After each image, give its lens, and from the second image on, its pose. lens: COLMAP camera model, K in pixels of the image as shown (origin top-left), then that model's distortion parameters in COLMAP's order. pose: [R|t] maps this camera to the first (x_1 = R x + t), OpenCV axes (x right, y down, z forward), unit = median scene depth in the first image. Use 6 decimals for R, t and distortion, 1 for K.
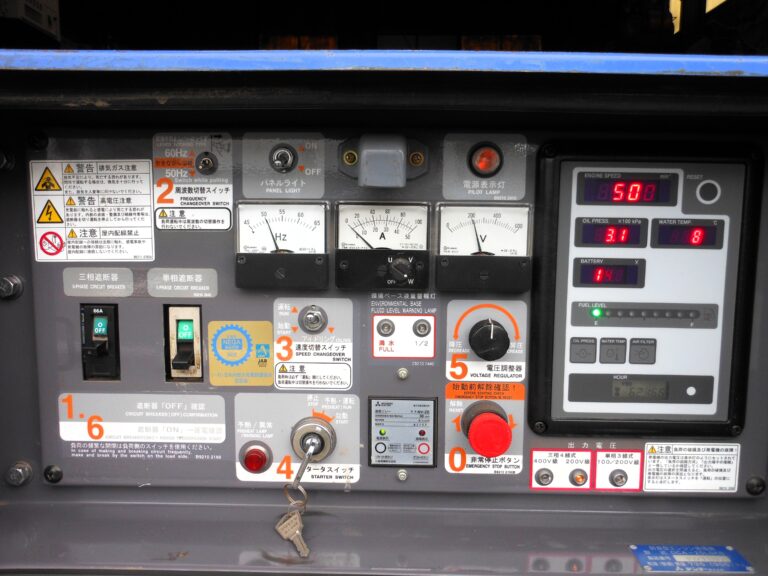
lens RADIAL K [[608.1, 0, 384.0], [0, 608.1, 288.0], [0, 0, 1]] dist [0.002054, 0.010218]
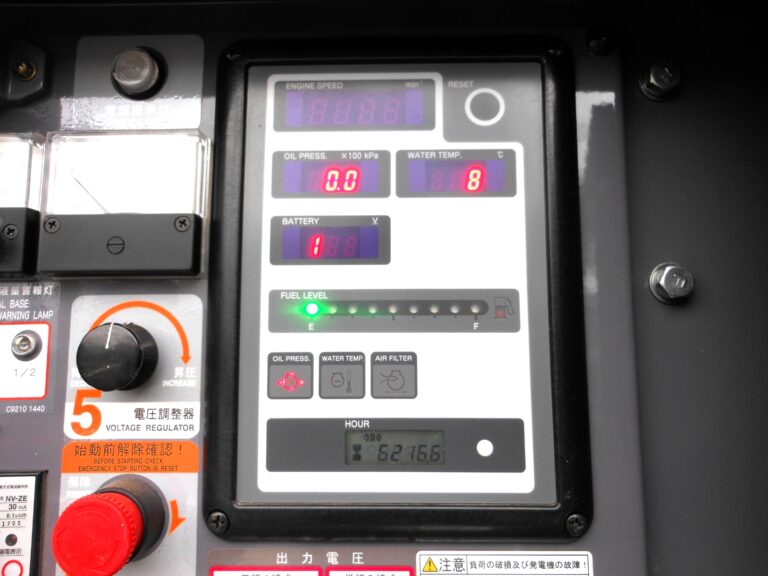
lens RADIAL K [[608.1, 0, 384.0], [0, 608.1, 288.0], [0, 0, 1]] dist [0.002054, 0.010218]
pose [[0.999905, -0.013058, -0.004362, 0.417742], [0.011714, 0.973409, -0.228773, 0.153388], [0.007233, 0.228700, 0.973470, 0.430648]]
